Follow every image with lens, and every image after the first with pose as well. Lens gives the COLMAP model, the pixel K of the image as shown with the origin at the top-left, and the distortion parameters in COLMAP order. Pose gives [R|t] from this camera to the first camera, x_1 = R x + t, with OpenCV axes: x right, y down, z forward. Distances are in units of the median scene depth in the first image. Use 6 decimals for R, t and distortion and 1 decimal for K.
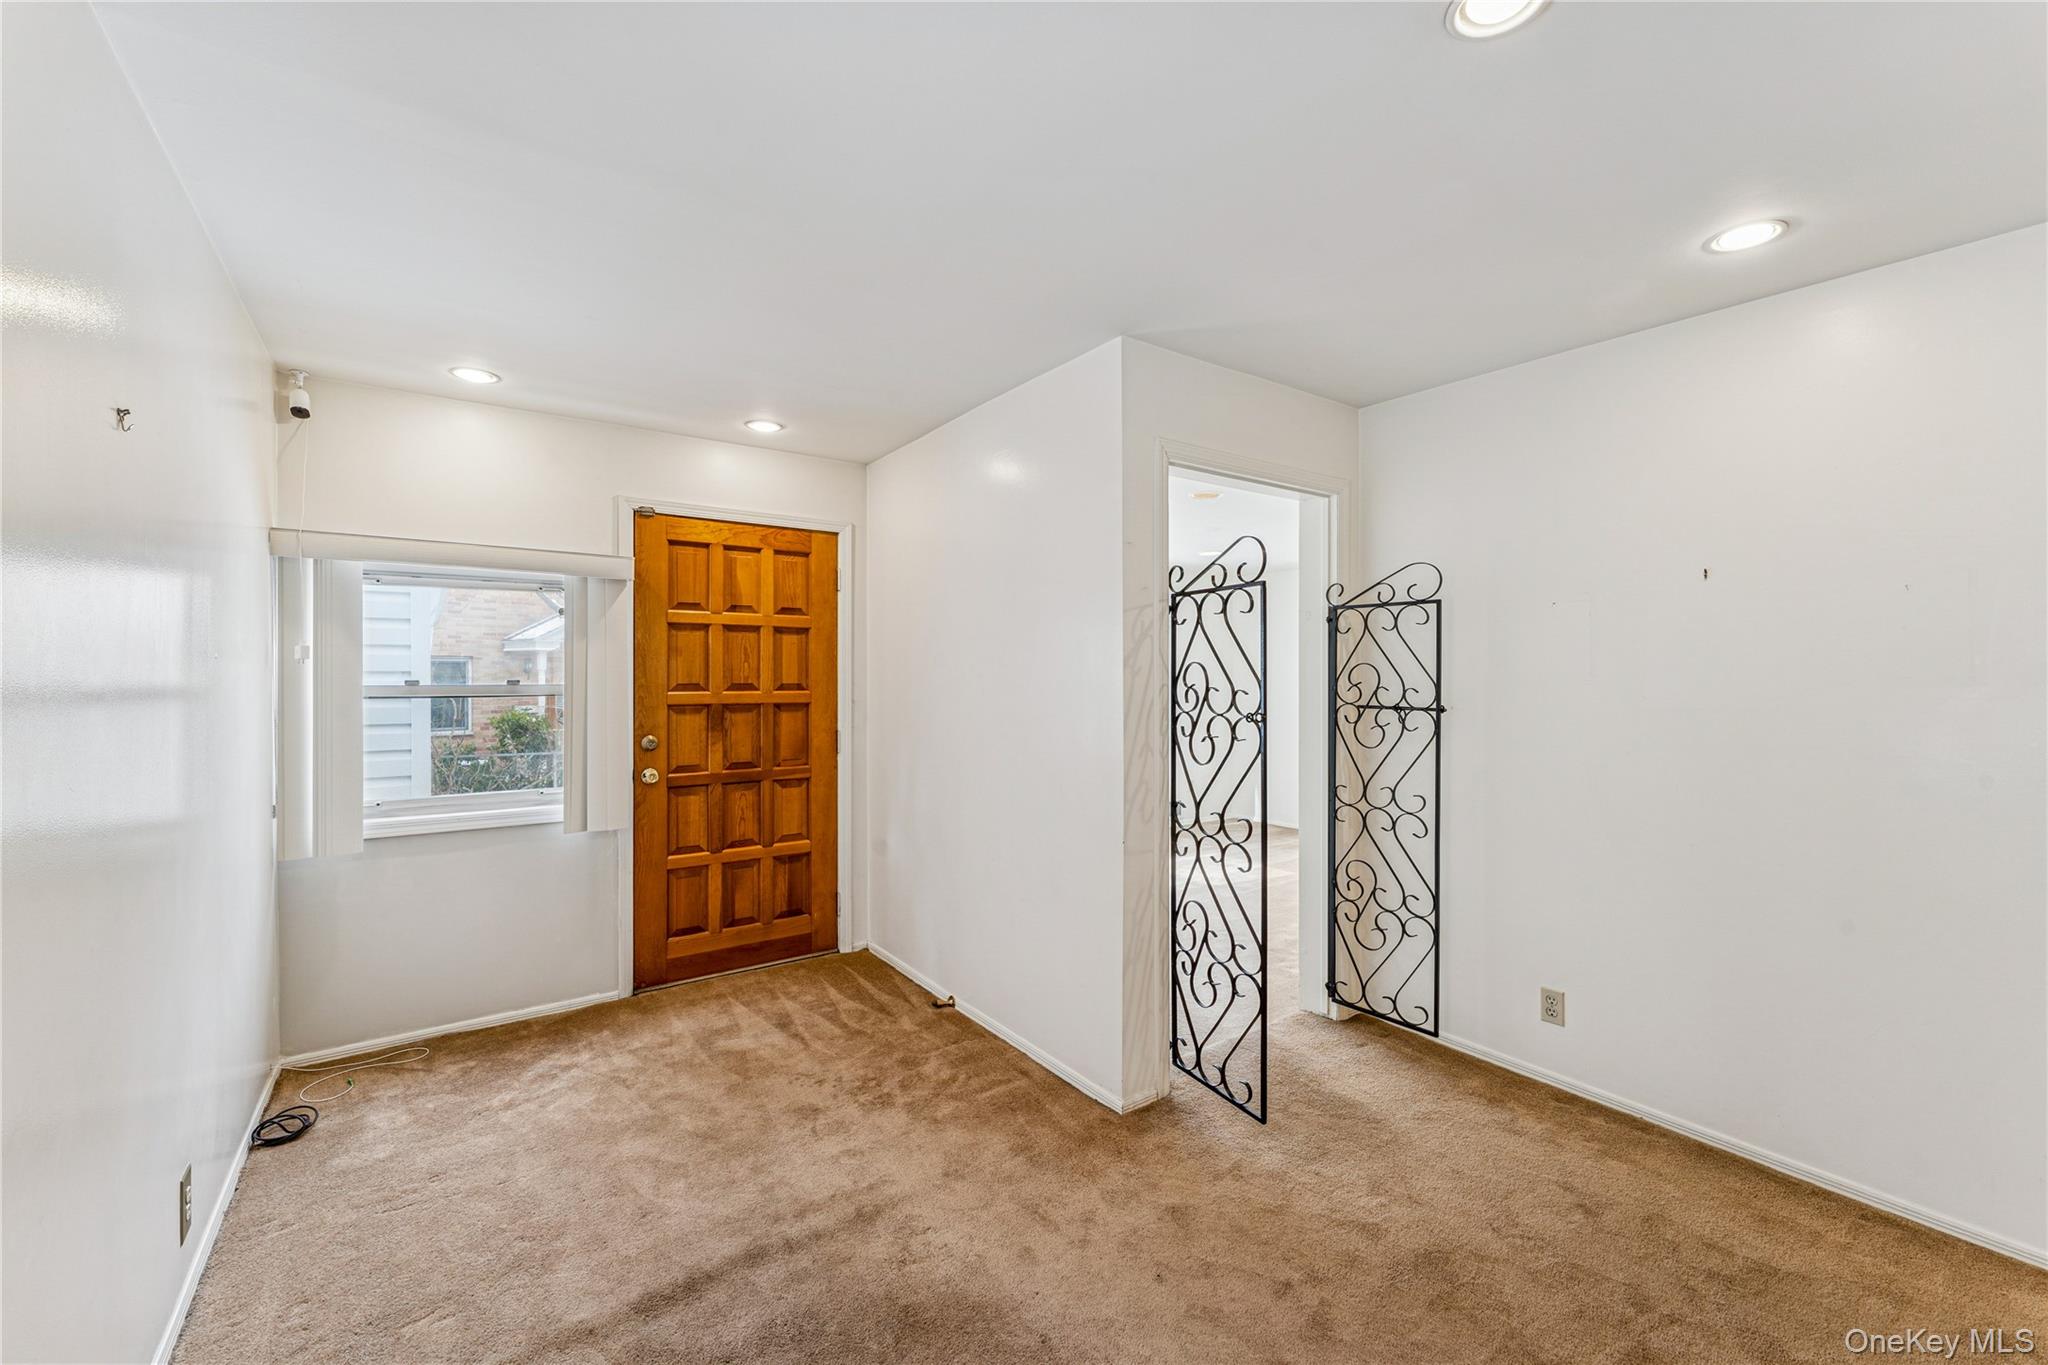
lens RADIAL K [[824.9, 0, 1023.1], [0, 824.9, 675.7], [0, 0, 1]] dist [0.000690, -0.000019]
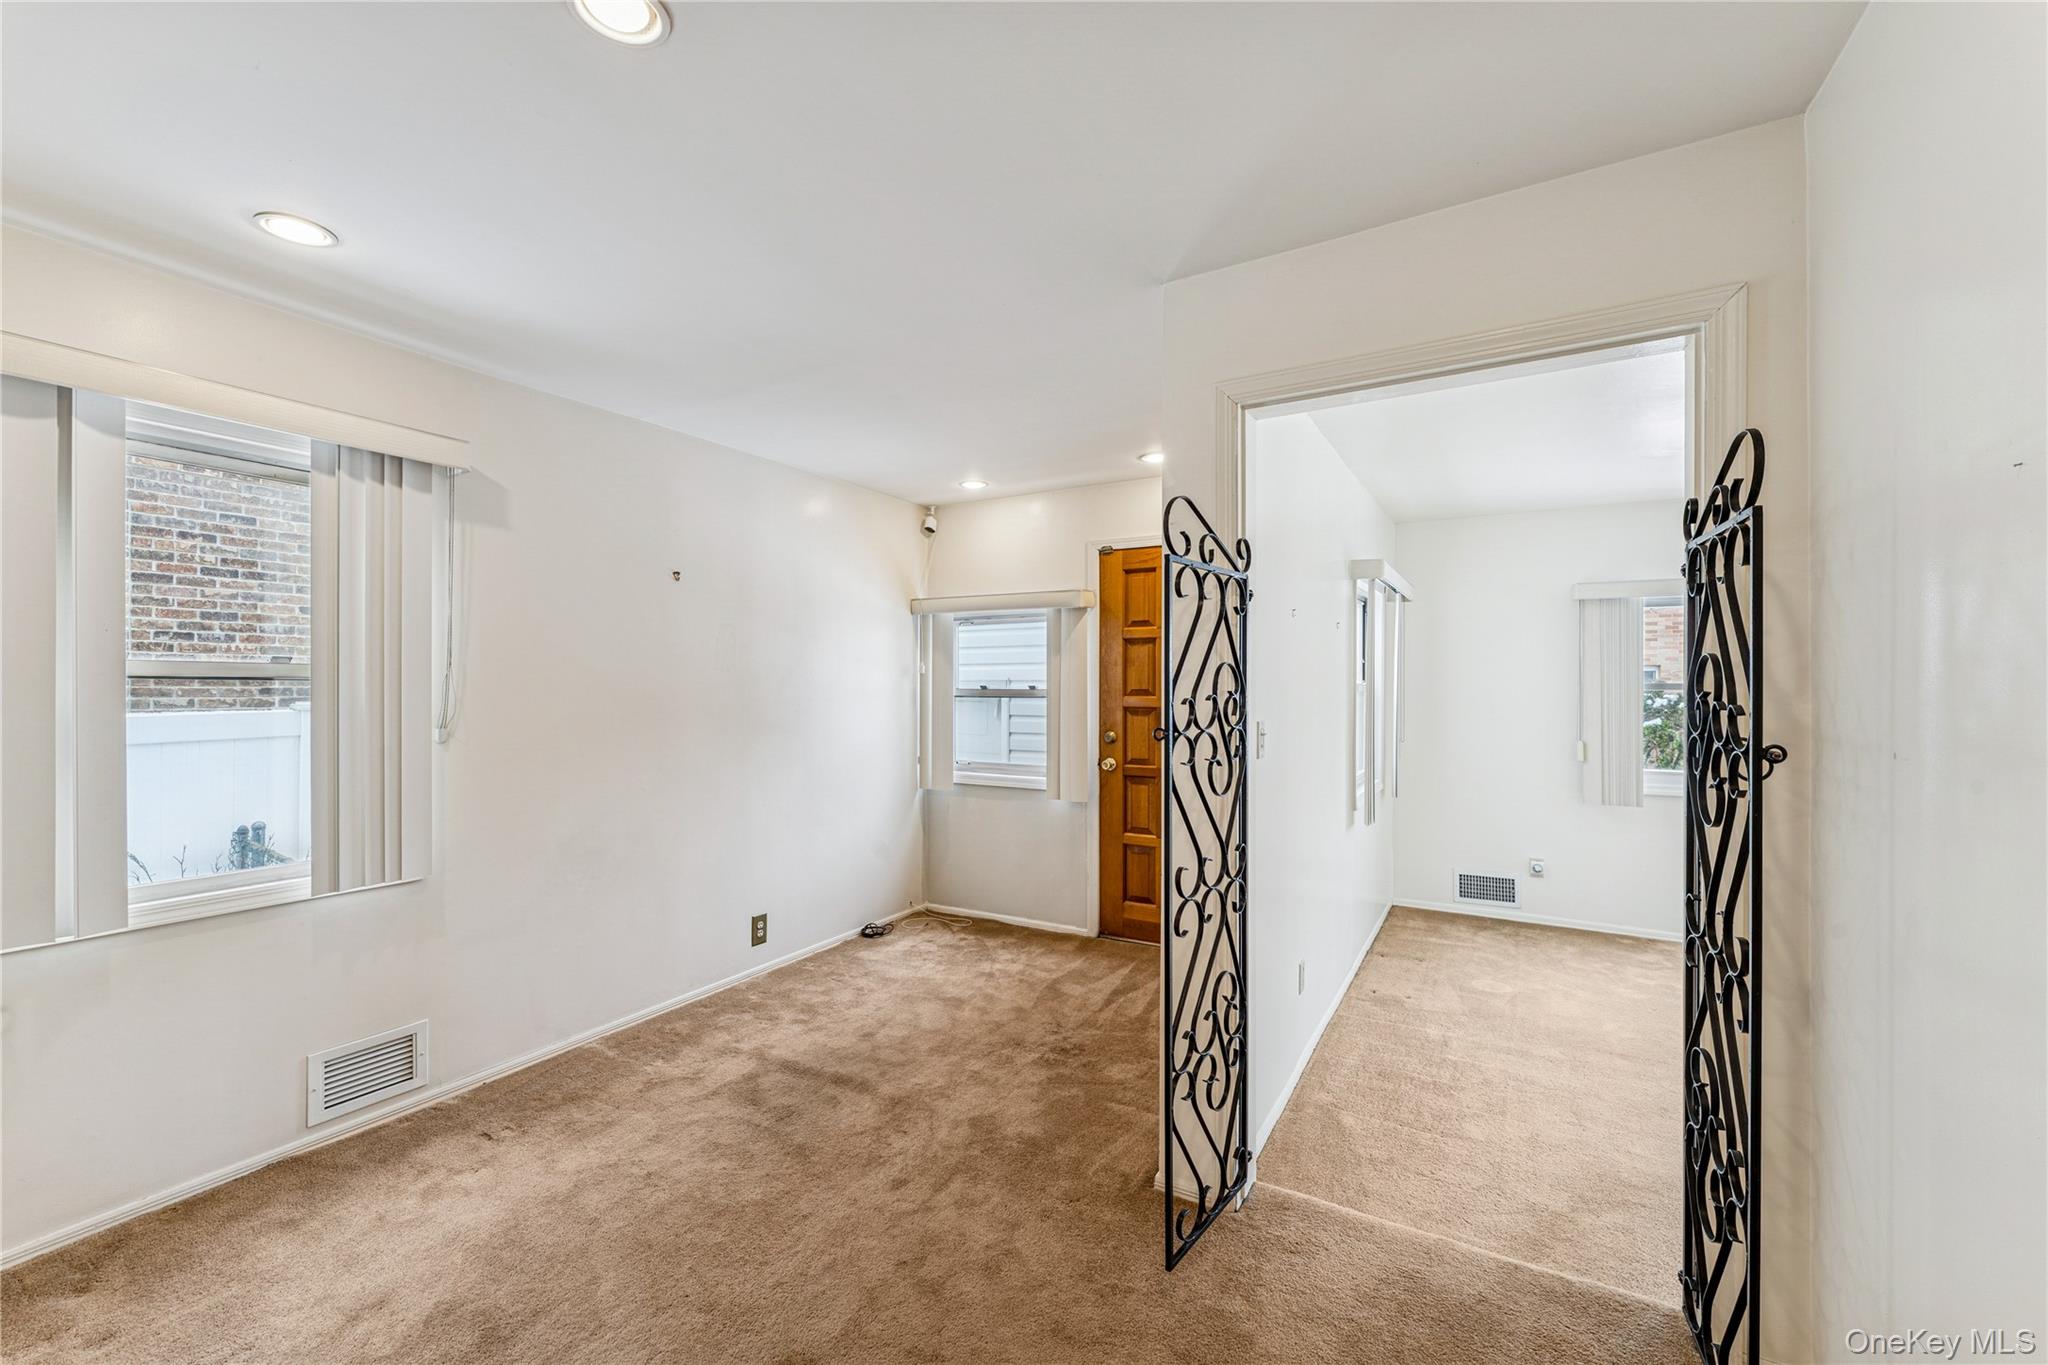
lens RADIAL K [[824.9, 0, 1022.9], [0, 824.9, 686.8], [0, 0, 1]] dist [0.000690, -0.000019]
pose [[0.409043, 0.002181, -0.912512, 0.657679], [0.000982, 0.999996, 0.002830, 0.002526], [0.912514, -0.002054, 0.409039, 0.402665]]
